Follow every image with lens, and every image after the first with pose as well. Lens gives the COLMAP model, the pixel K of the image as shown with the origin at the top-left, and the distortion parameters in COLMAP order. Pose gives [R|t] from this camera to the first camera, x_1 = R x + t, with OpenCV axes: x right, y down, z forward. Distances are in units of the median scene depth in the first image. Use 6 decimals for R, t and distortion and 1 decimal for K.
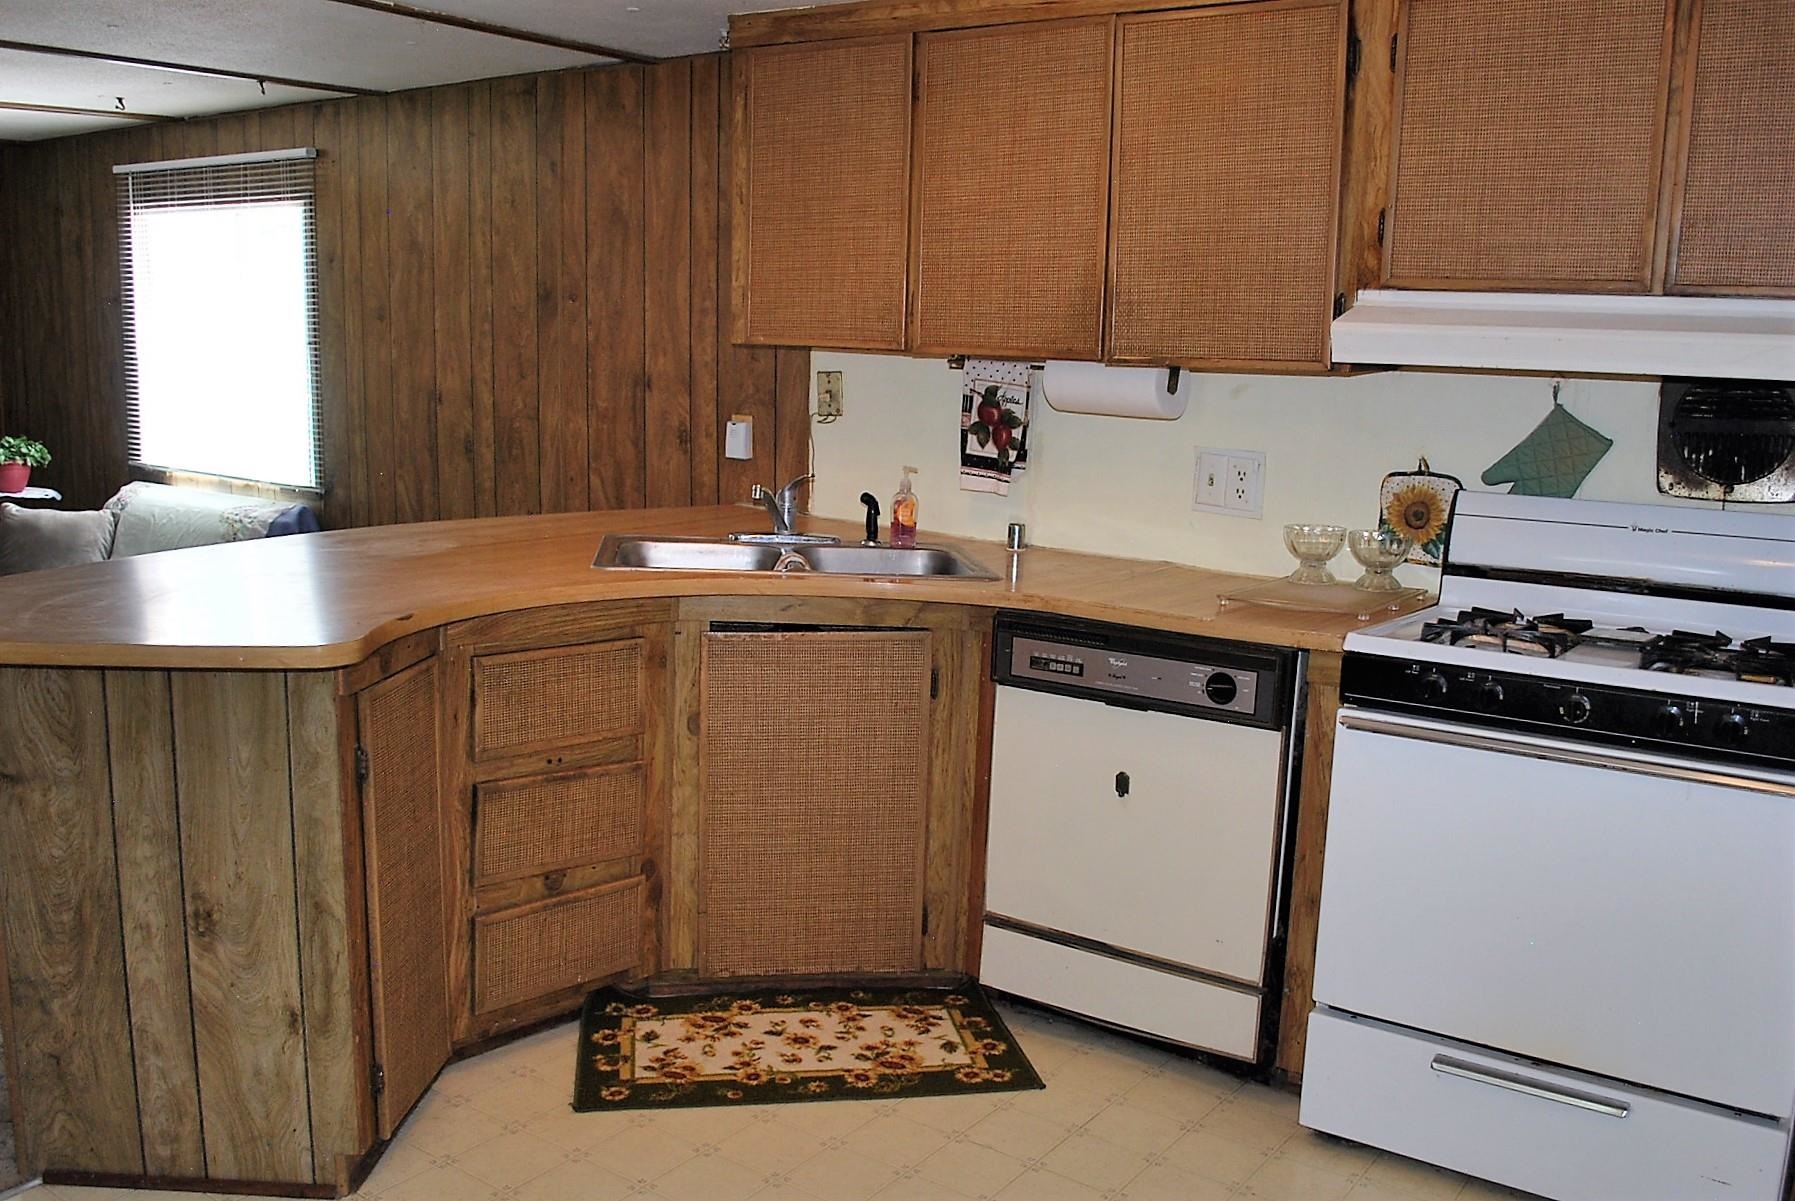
lens RADIAL K [[1553.0, 0, 895.6], [0, 1553.0, 635.1], [0, 0, 1]] dist [-0.080293, -0.002564]
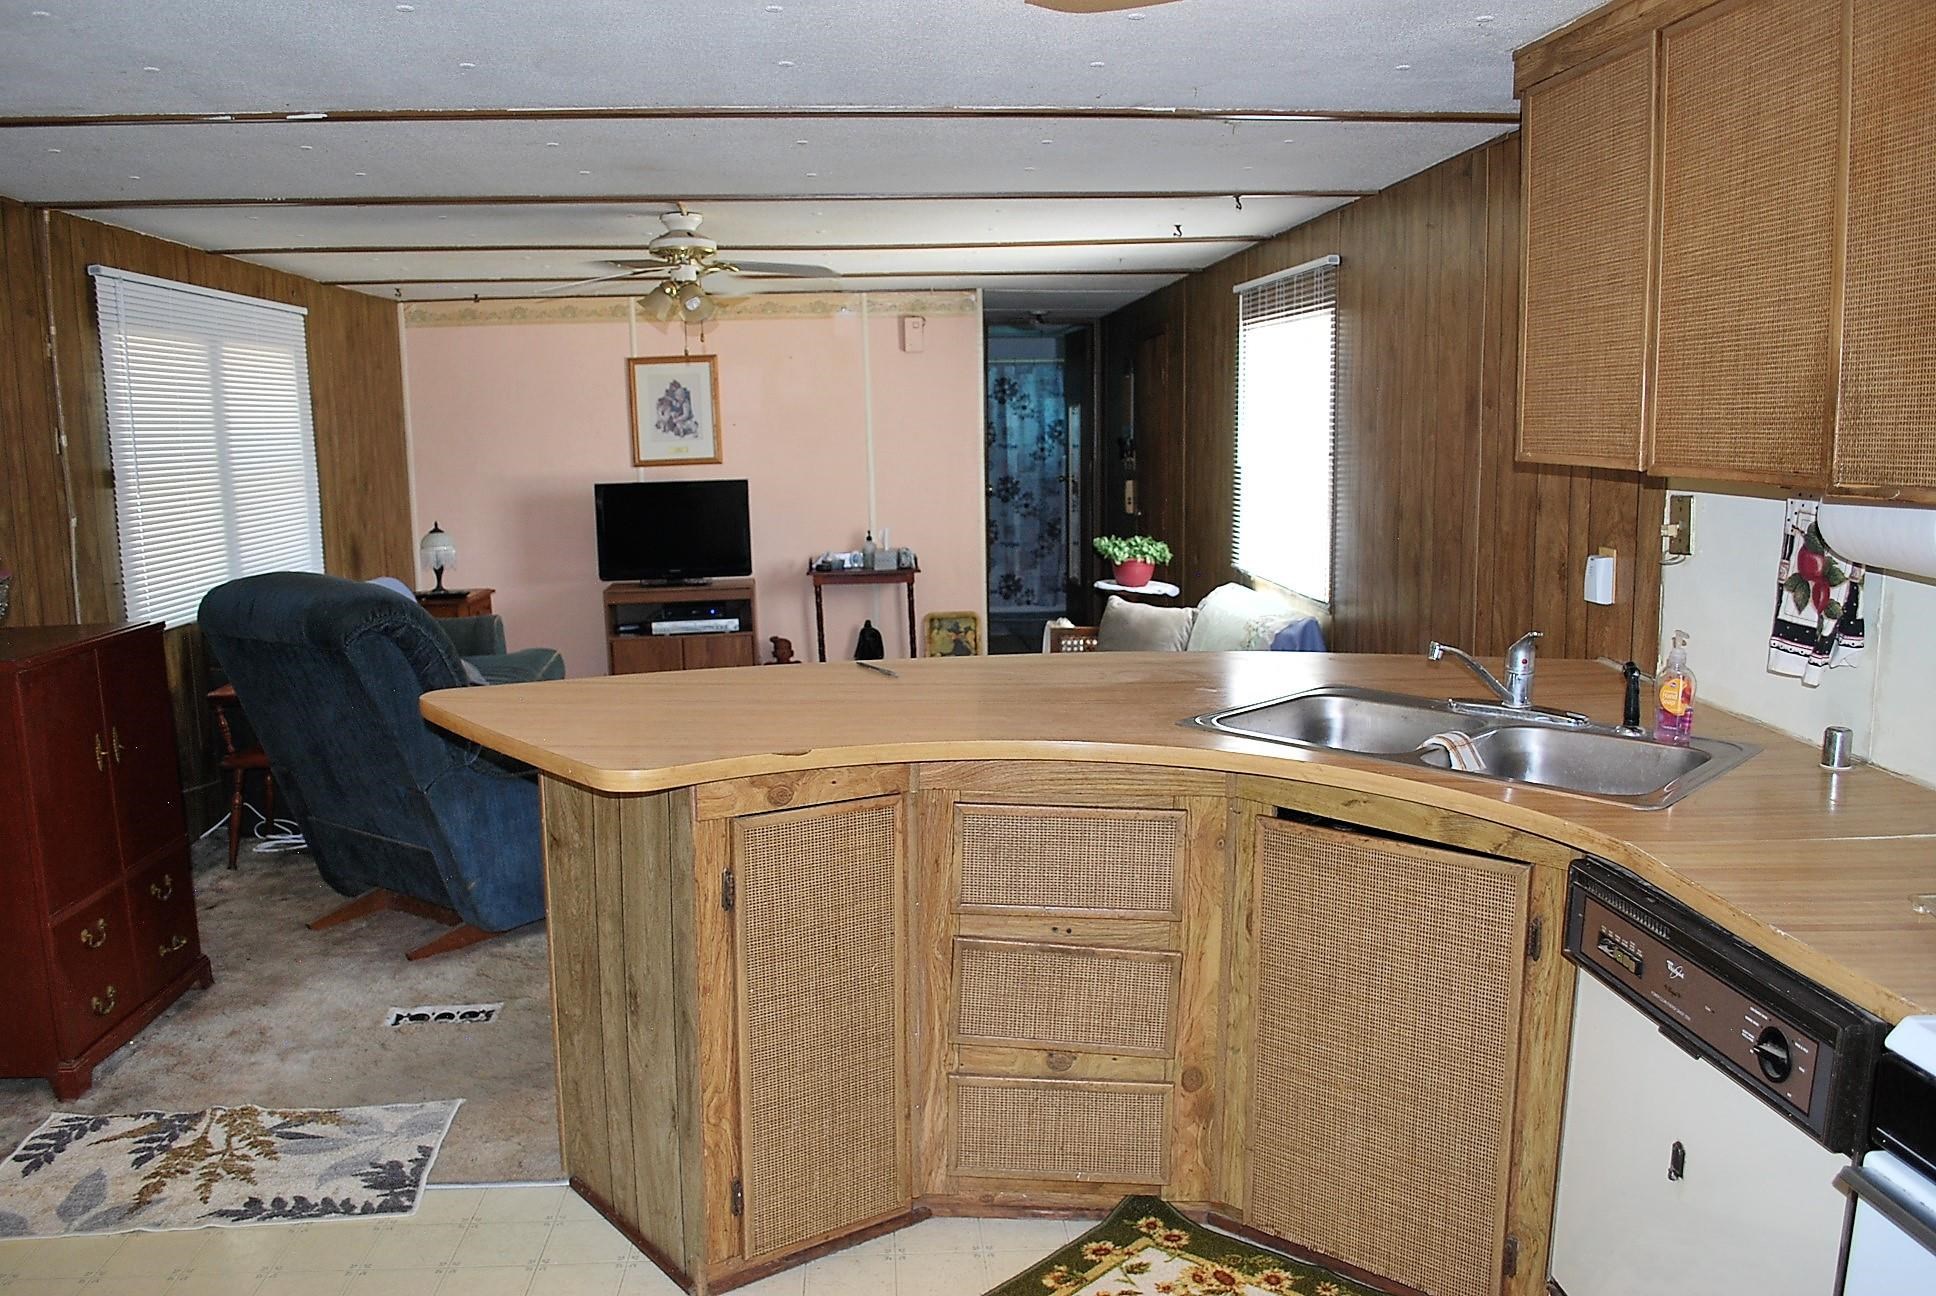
lens RADIAL K [[1537.8, 0, 967.6], [0, 1537.8, 672.5], [0, 0, 1]] dist [-0.075160, -0.002047]
pose [[0.624006, 0.092456, -0.775931, 0.344117], [-0.119268, 0.992610, 0.022358, -0.065861], [0.772264, 0.078592, 0.630422, 0.305772]]
